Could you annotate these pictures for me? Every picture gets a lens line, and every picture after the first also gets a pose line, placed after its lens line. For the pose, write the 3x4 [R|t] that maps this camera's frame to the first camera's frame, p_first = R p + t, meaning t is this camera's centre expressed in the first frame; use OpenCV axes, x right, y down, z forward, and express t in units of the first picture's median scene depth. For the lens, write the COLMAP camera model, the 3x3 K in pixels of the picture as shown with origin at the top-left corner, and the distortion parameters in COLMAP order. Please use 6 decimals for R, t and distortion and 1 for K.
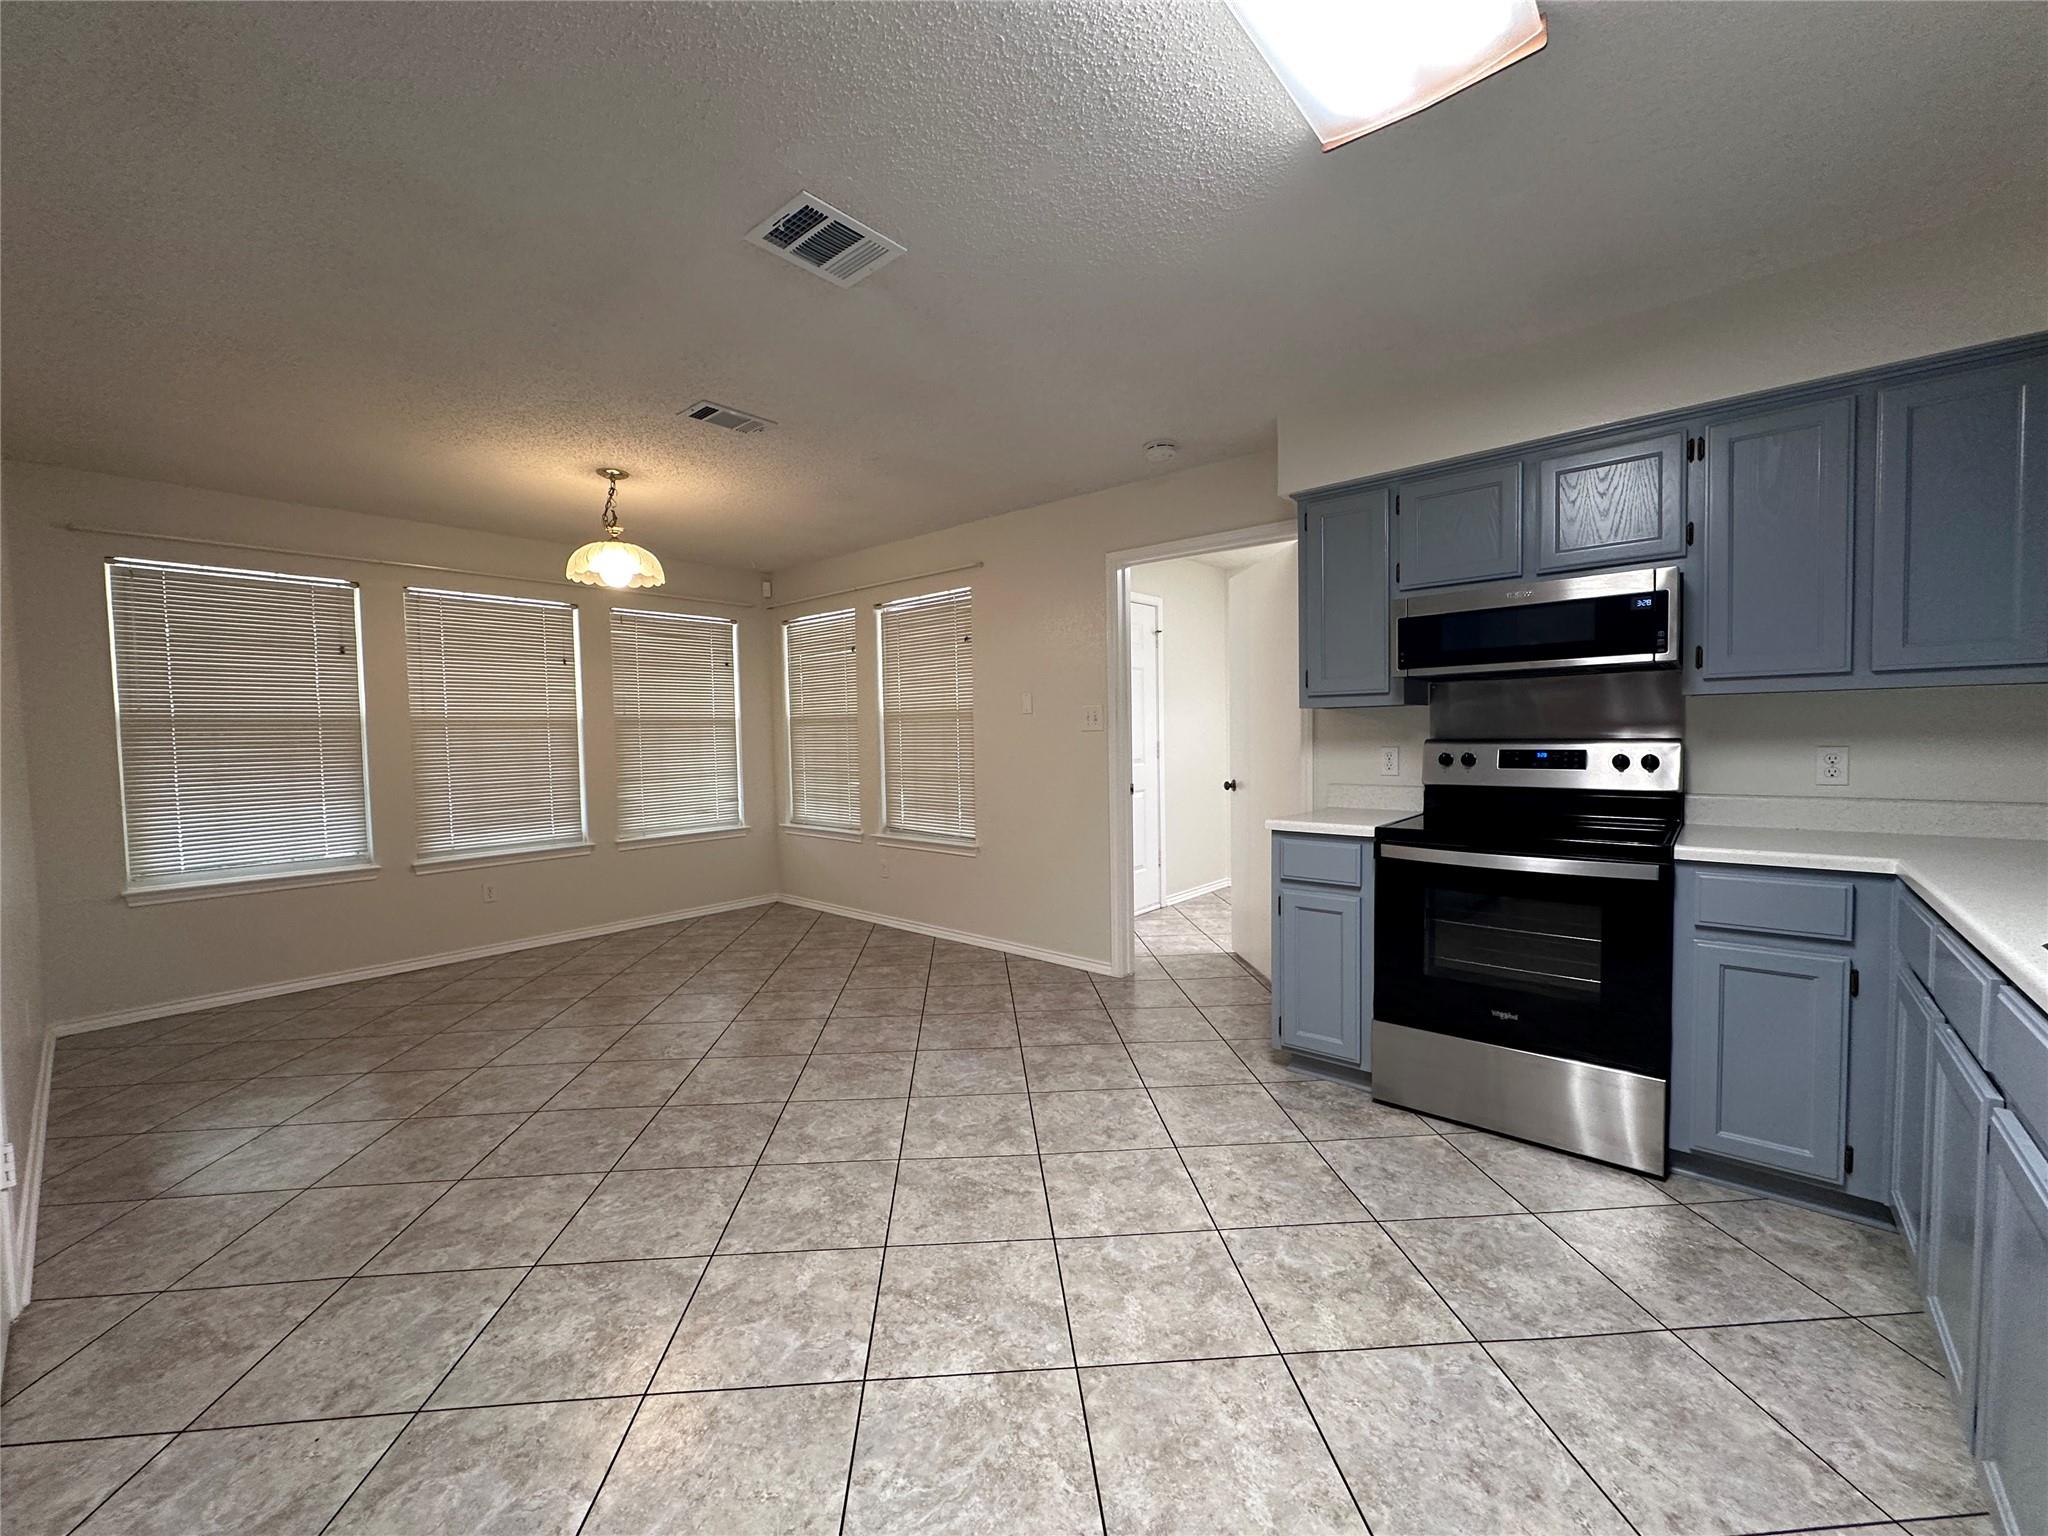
lens RADIAL K [[817.6, 0, 1024.6], [0, 817.6, 767.0], [0, 0, 1]] dist [-0.000697, -0.000093]
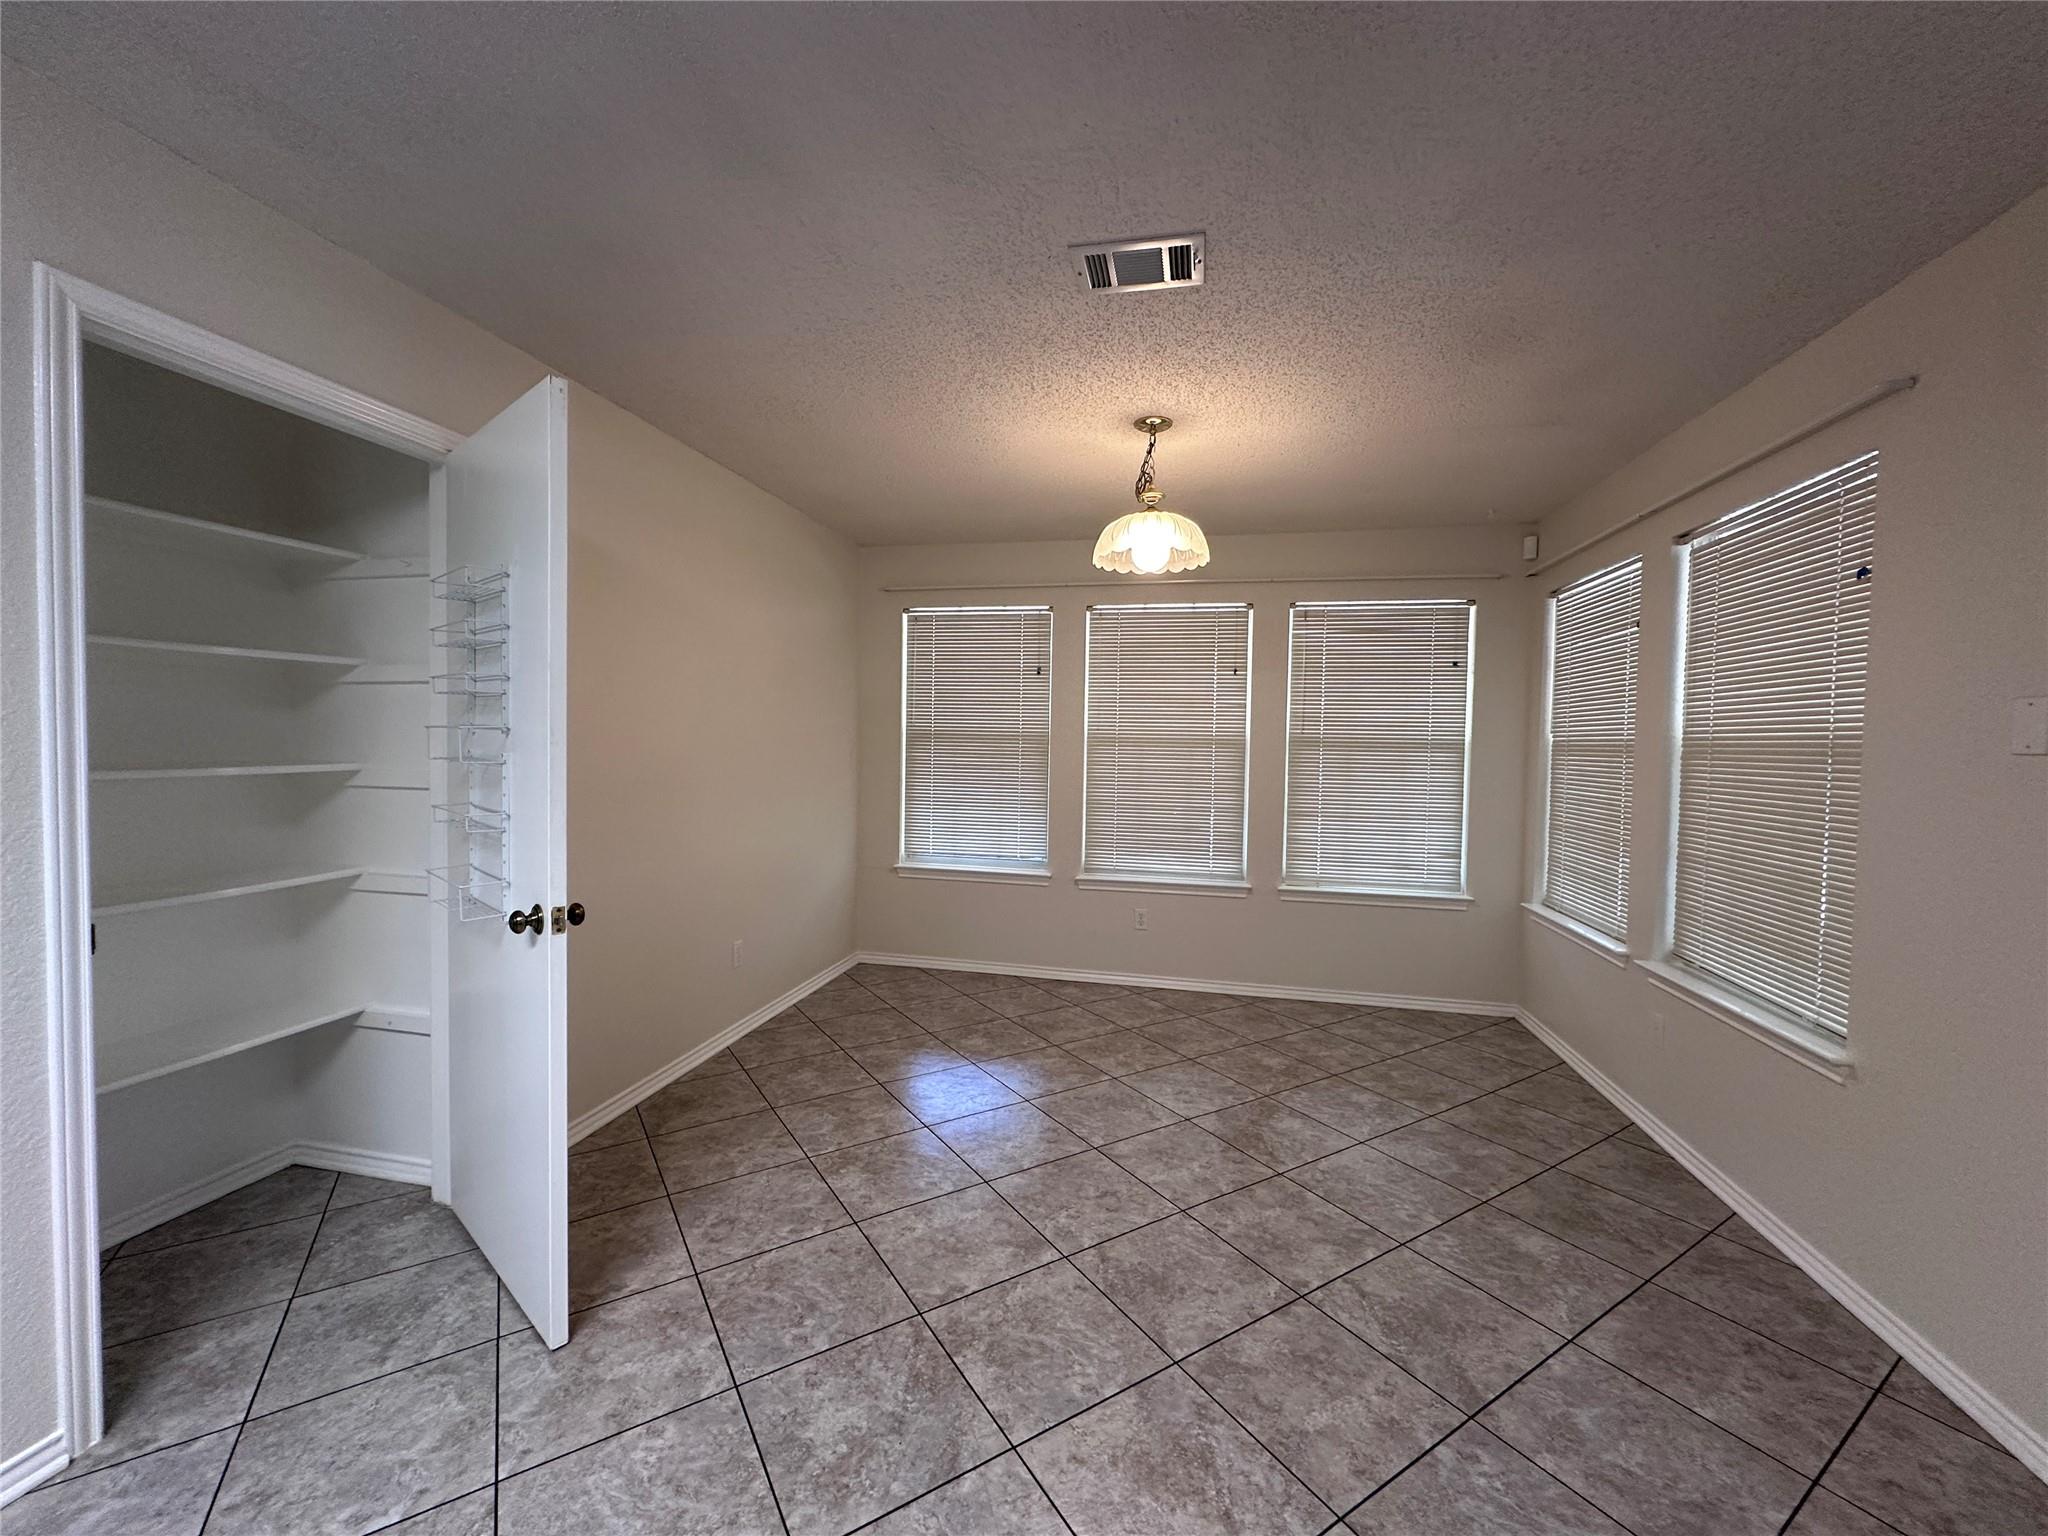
lens RADIAL K [[817.6, 0, 1024.3], [0, 817.6, 764.5], [0, 0, 1]] dist [-0.000697, -0.000093]
pose [[0.476743, 0.051276, -0.877546, 0.105786], [-0.066266, 0.997553, 0.022288, -0.038938], [0.876541, 0.047525, 0.478975, 0.437021]]
